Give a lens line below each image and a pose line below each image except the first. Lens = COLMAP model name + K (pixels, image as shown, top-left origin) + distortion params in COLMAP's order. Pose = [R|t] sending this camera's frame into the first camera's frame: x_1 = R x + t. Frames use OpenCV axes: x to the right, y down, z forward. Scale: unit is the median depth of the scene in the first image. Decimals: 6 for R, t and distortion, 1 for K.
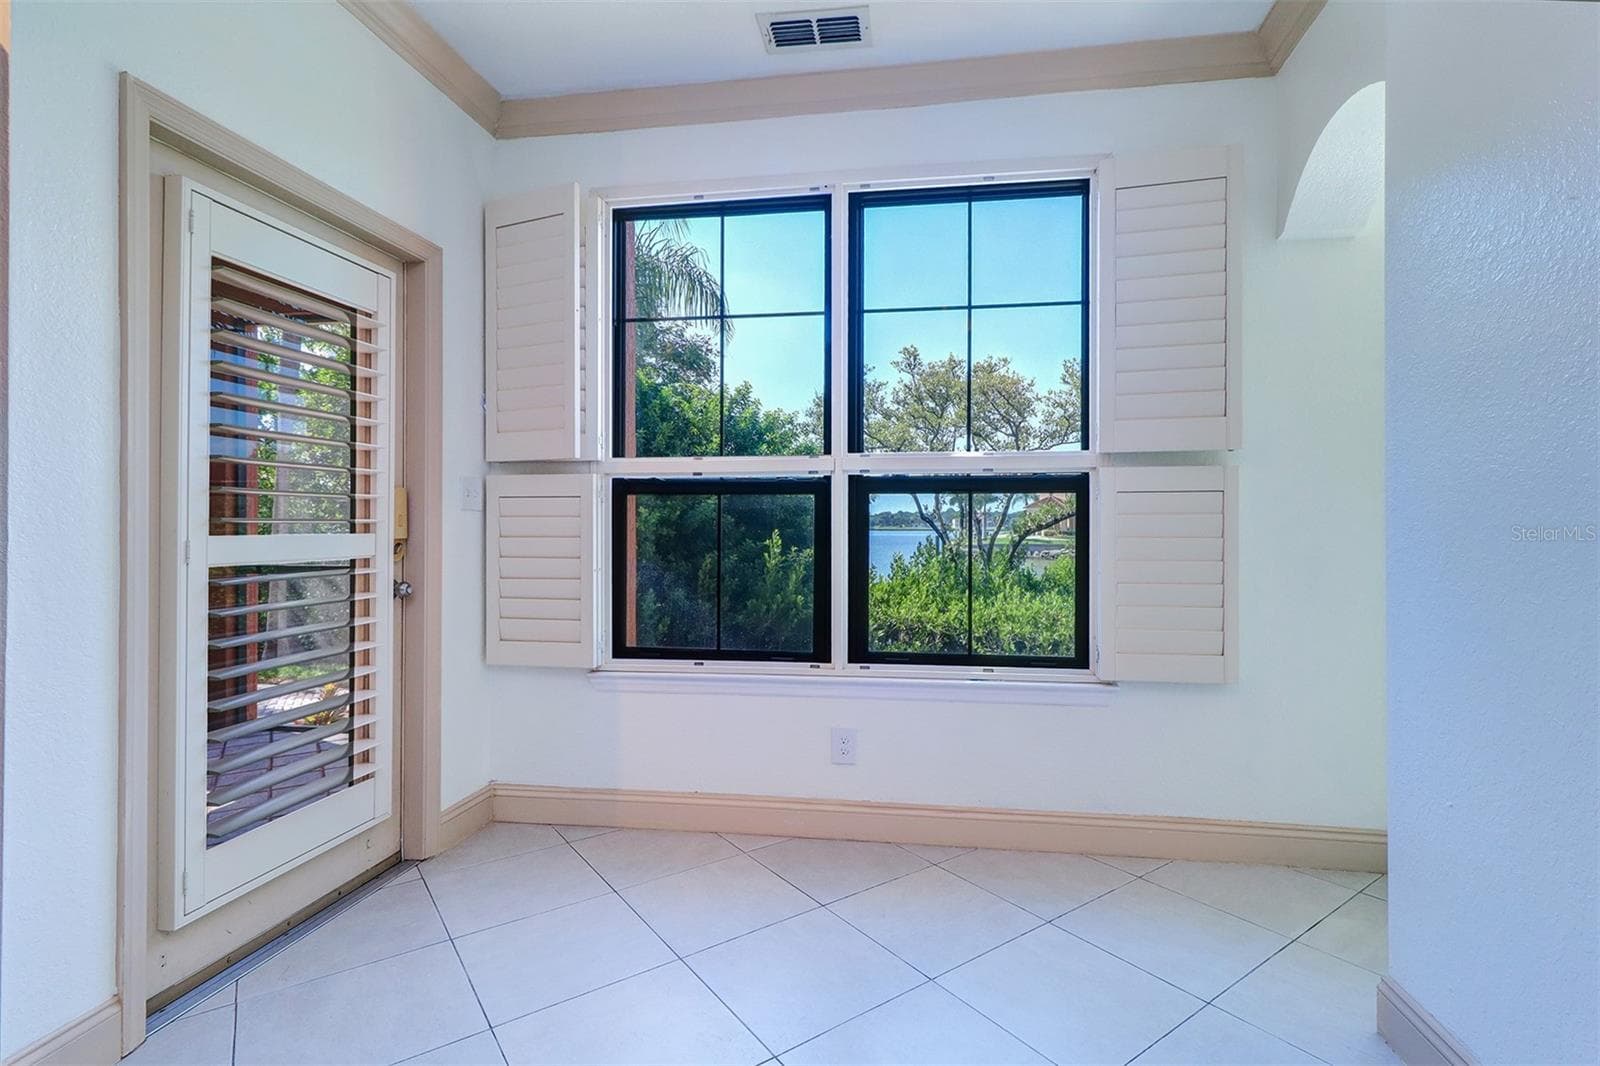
lens RADIAL K [[749.4, 0, 796.1], [0, 749.4, 536.9], [0, 0, 1]] dist [-0.002170, -0.000220]
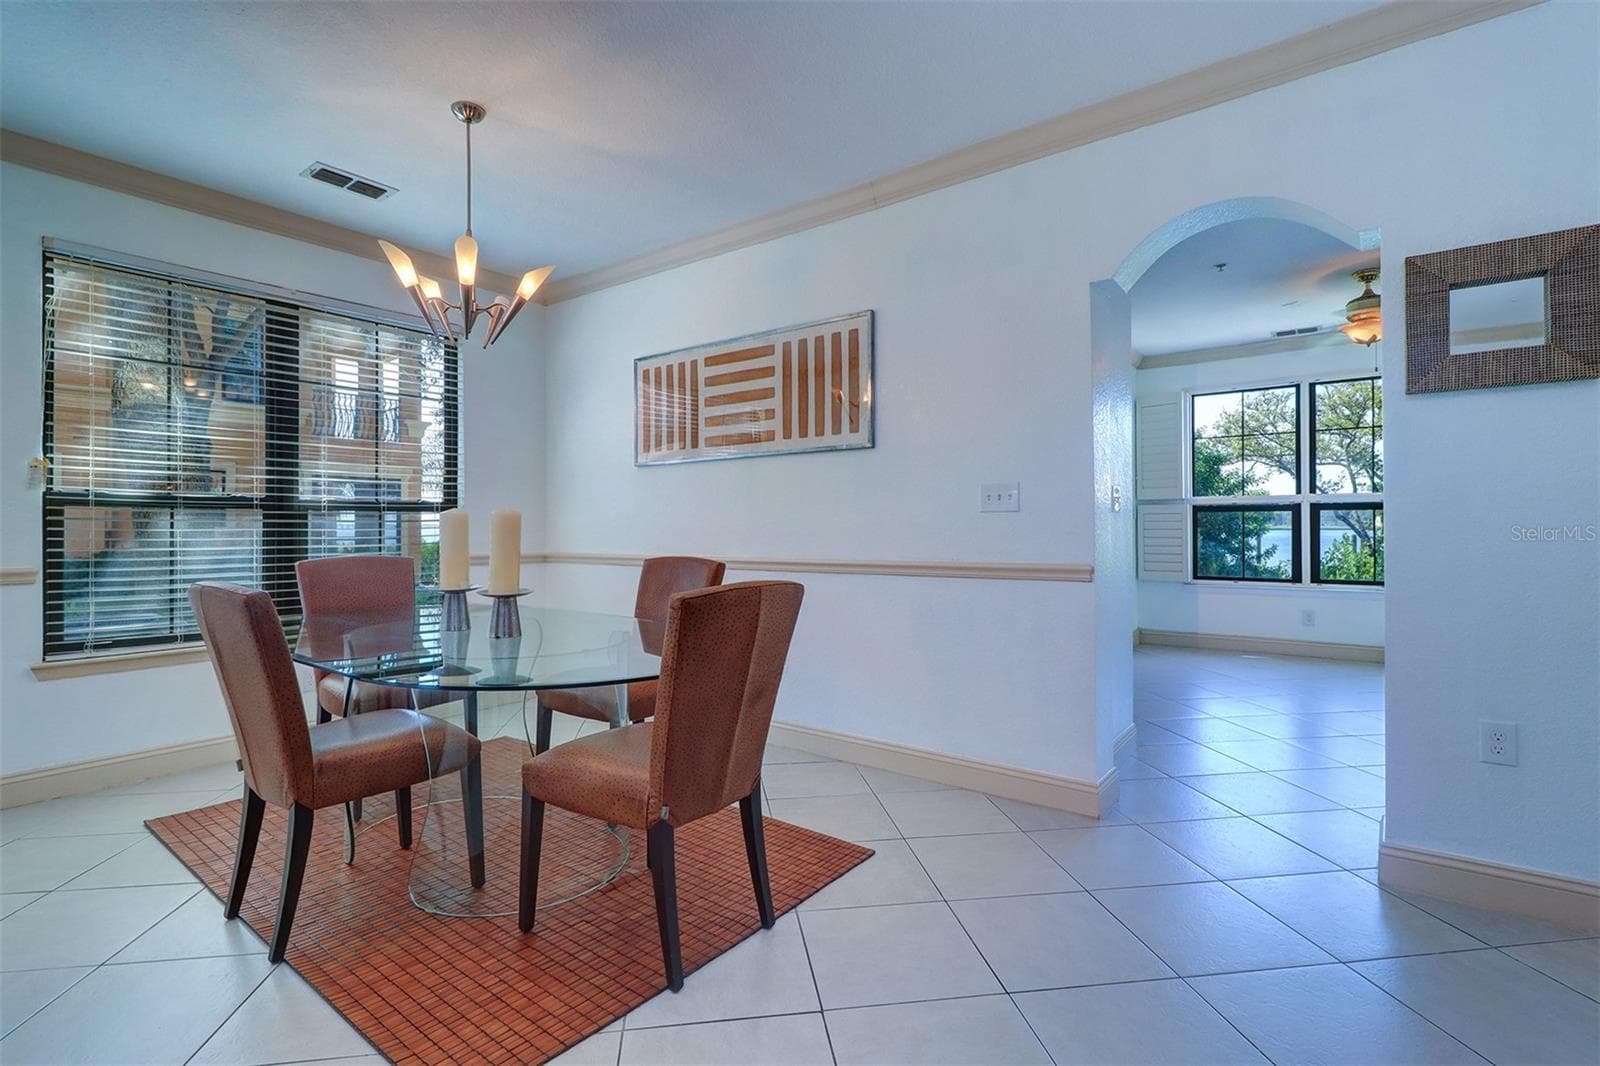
lens RADIAL K [[749.4, 0, 800.9], [0, 749.4, 531.6], [0, 0, 1]] dist [-0.002170, -0.000220]
pose [[0.900623, -0.004519, -0.434578, -0.319471], [0.000172, 0.999950, -0.010042, 0.029208], [0.434602, 0.008969, 0.900578, -1.654592]]
